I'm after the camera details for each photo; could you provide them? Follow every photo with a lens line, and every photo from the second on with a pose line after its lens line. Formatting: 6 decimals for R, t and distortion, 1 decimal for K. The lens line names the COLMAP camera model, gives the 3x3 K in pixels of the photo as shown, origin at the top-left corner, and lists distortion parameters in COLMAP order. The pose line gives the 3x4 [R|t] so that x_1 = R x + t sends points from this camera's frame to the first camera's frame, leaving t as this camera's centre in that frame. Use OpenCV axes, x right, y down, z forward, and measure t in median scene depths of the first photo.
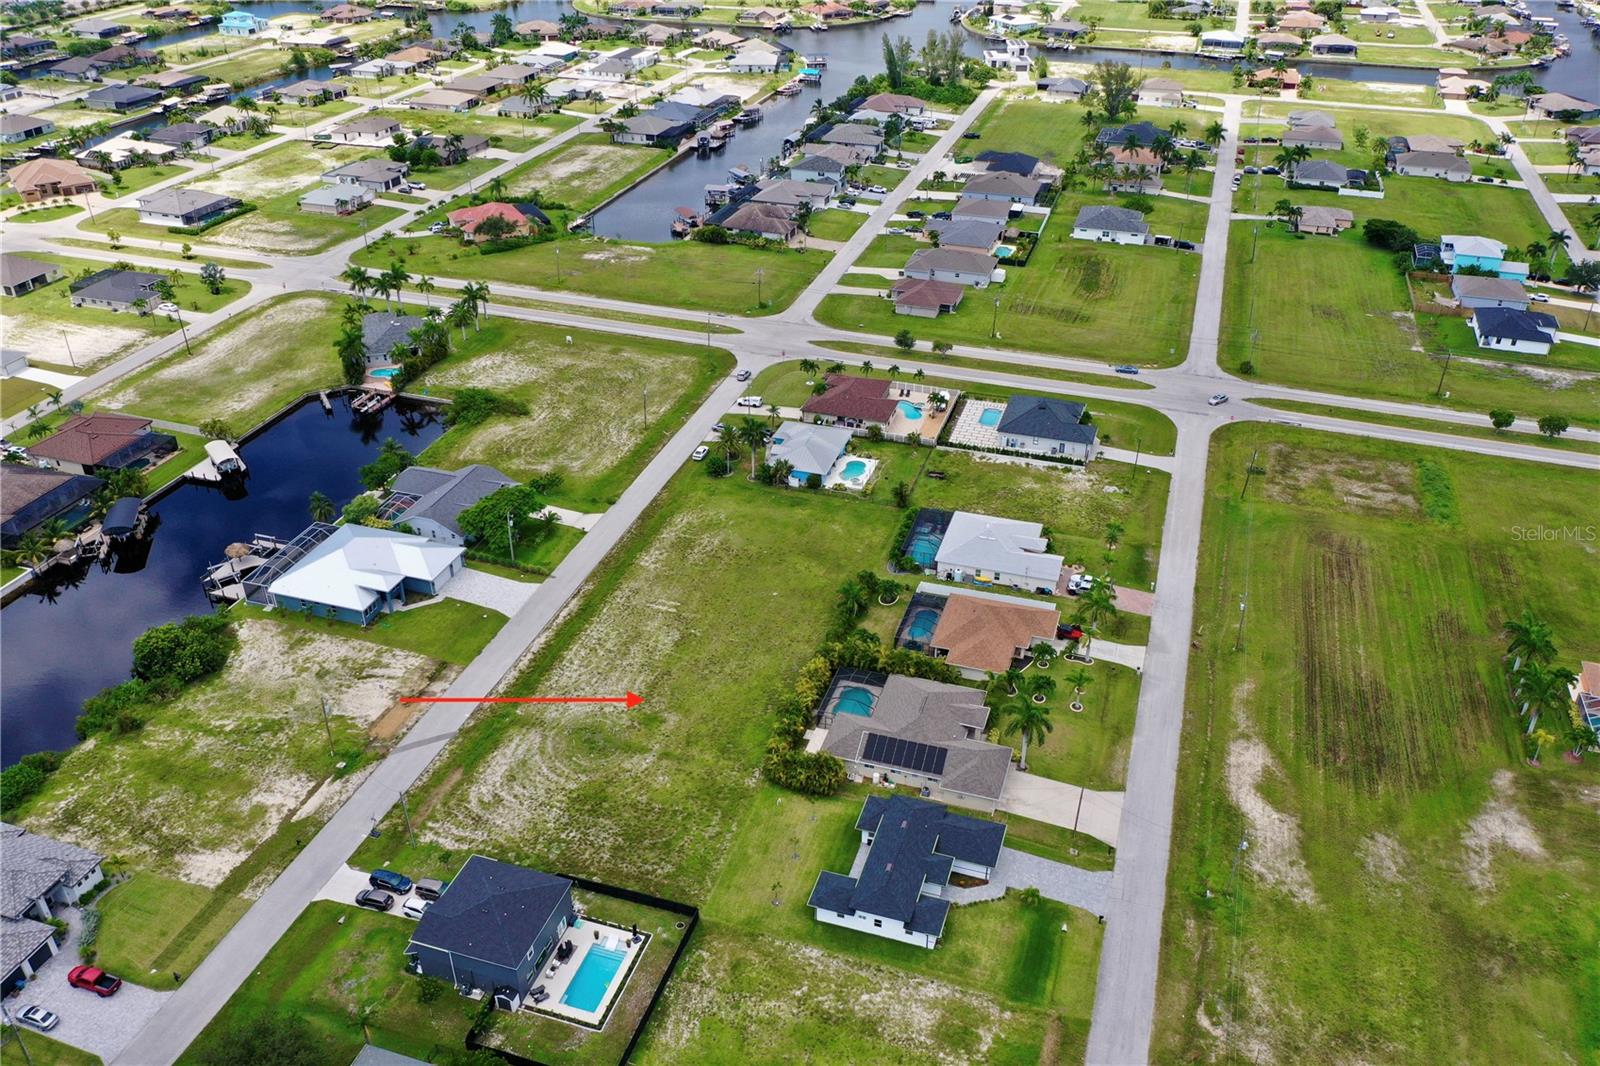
lens RADIAL K [[1261.1, 0, 800.0], [0, 1261.1, 533.0], [0, 0, 1]] dist [-0.004312, 0.000061]
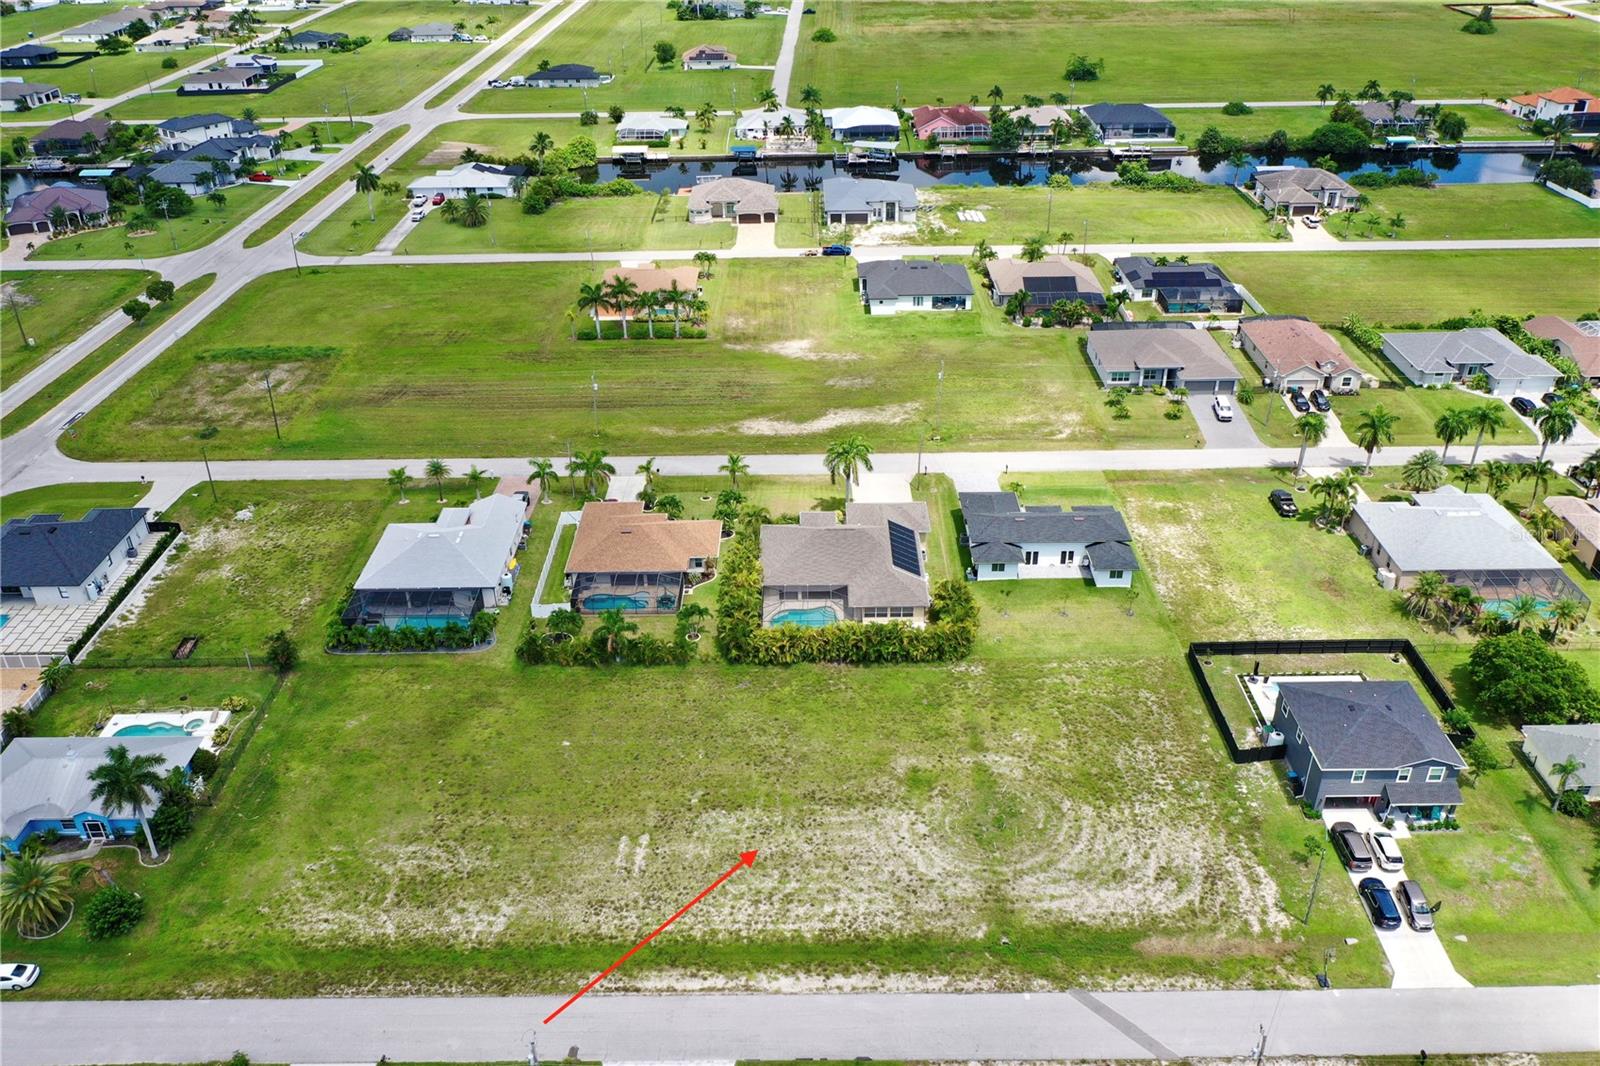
lens RADIAL K [[1261.1, 0, 800.0], [0, 1261.1, 533.0], [0, 0, 1]] dist [-0.004312, 0.000061]
pose [[-0.306177, -0.476689, 0.824029, -0.440924], [0.507043, 0.650944, 0.564960, -0.266216], [-0.805706, 0.590796, 0.042398, 0.687208]]
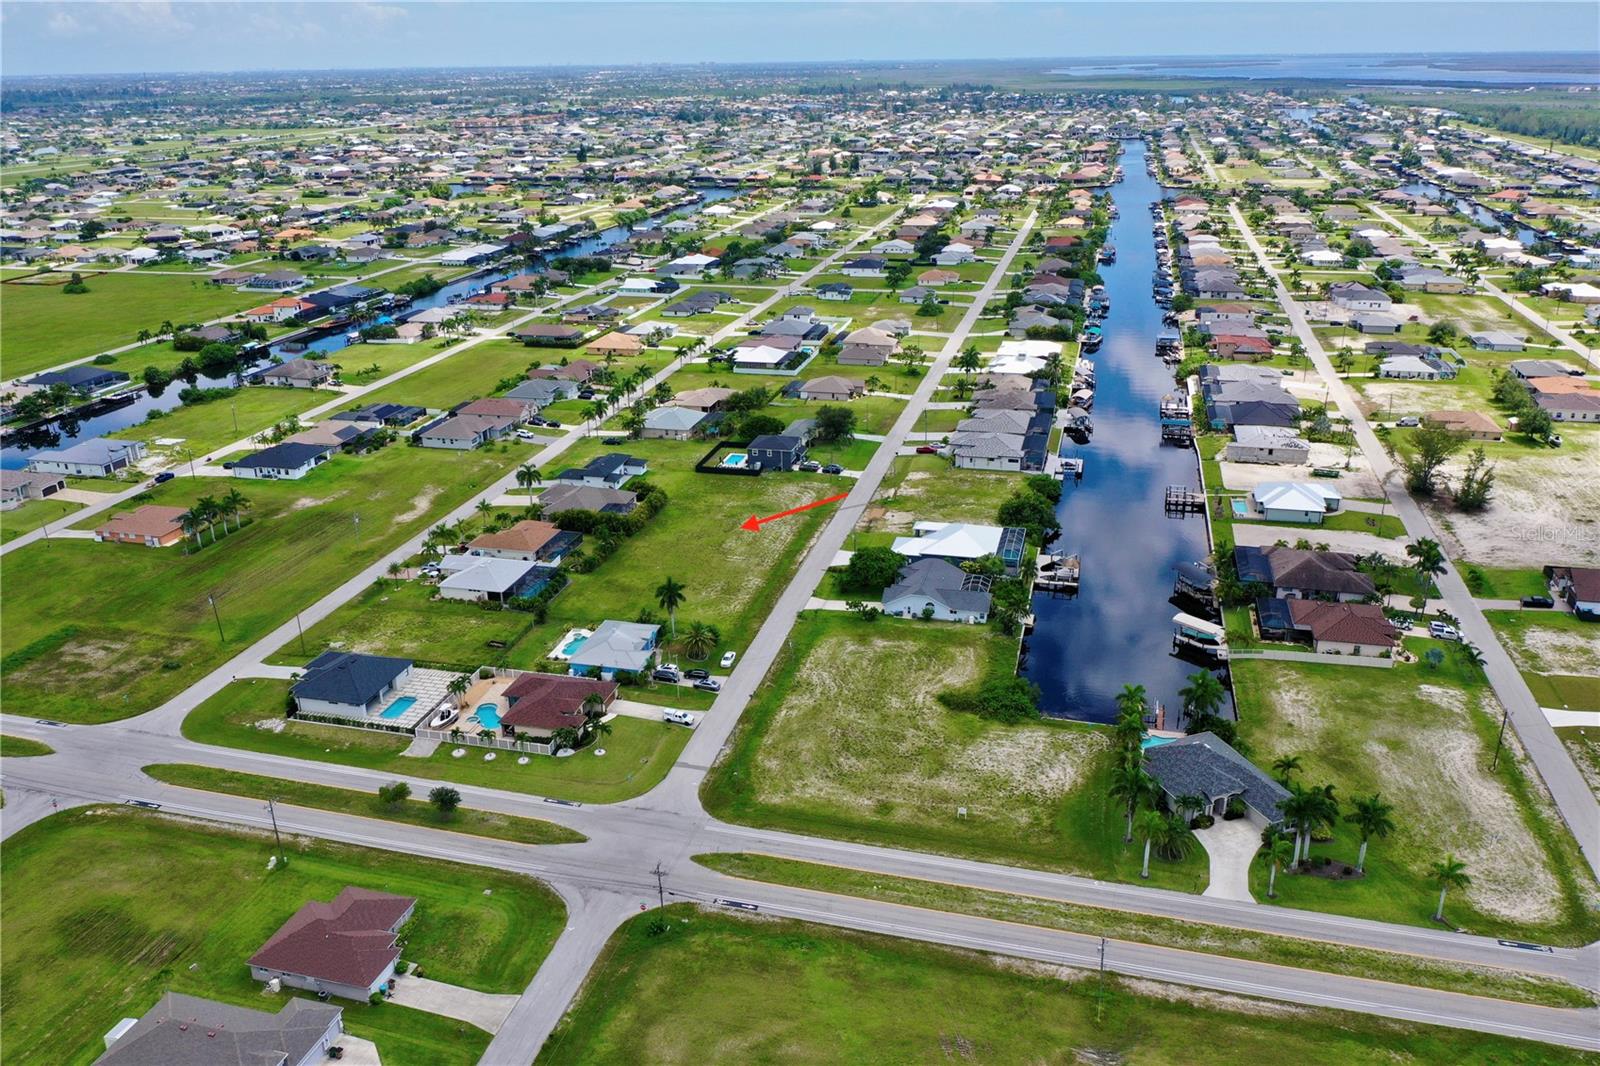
lens RADIAL K [[1261.1, 0, 800.0], [0, 1261.1, 533.0], [0, 0, 1]] dist [-0.004312, 0.000061]
pose [[-0.997758, 0.039074, -0.054338, -0.085798], [-0.018846, 0.615005, 0.788298, -0.900996], [0.064220, 0.787554, -0.612890, 1.539187]]
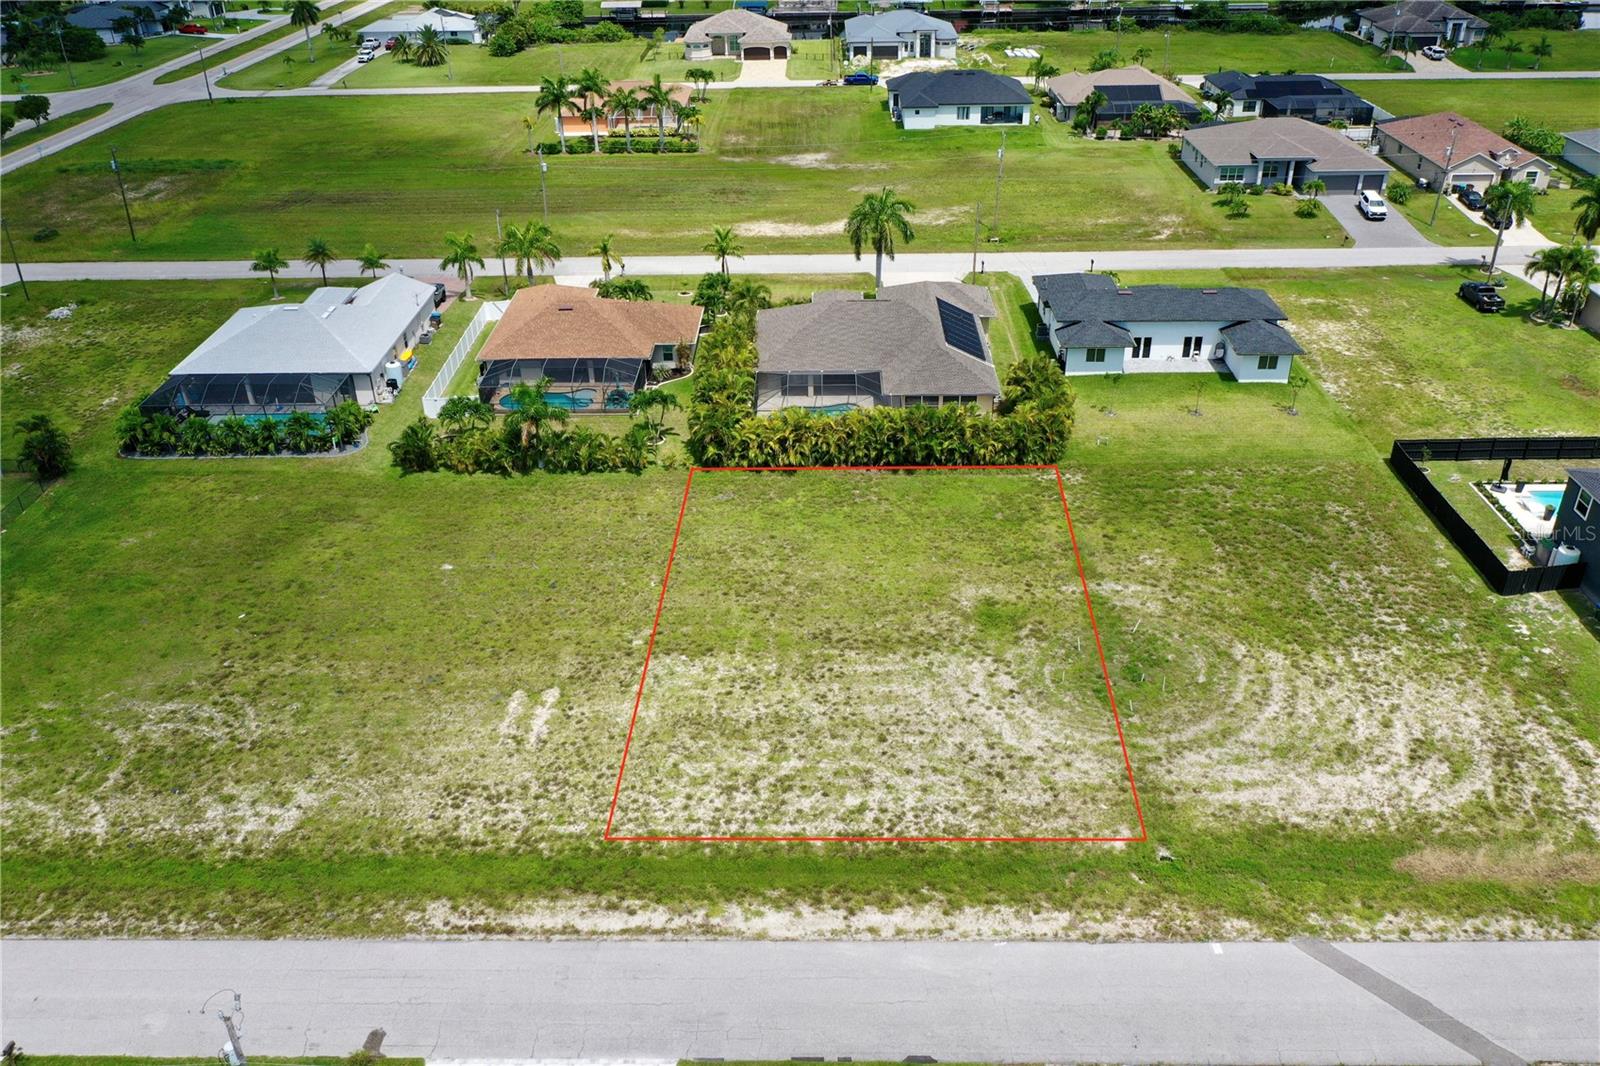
lens RADIAL K [[1261.1, 0, 800.0], [0, 1261.1, 533.0], [0, 0, 1]] dist [-0.004312, 0.000061]
pose [[-0.291991, -0.479301, 0.827654, -0.324321], [0.511649, 0.652847, 0.558575, -0.108046], [-0.808057, 0.586567, 0.054609, 0.739242]]
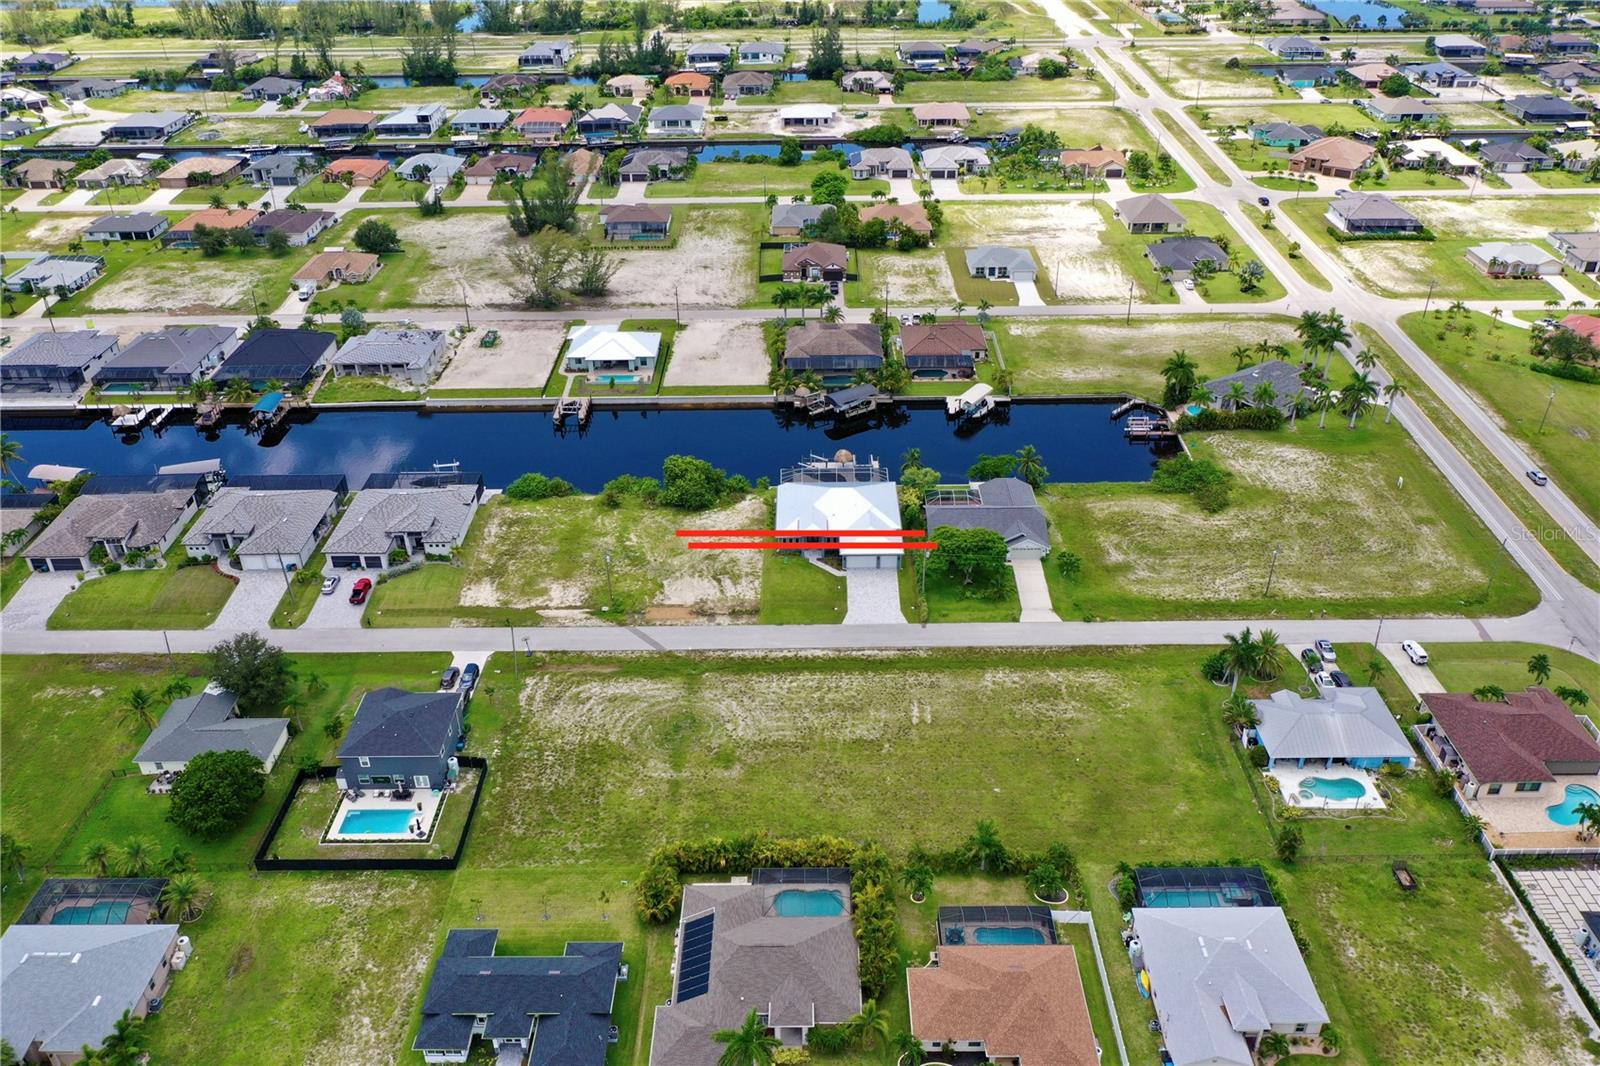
lens RADIAL K [[1261.1, 0, 800.0], [0, 1261.1, 533.0], [0, 0, 1]] dist [-0.004312, 0.000061]
pose [[0.305259, 0.489721, -0.816695, 0.431264], [-0.484180, 0.818317, 0.309720, -0.227756], [0.819992, 0.300883, 0.486912, 0.388075]]
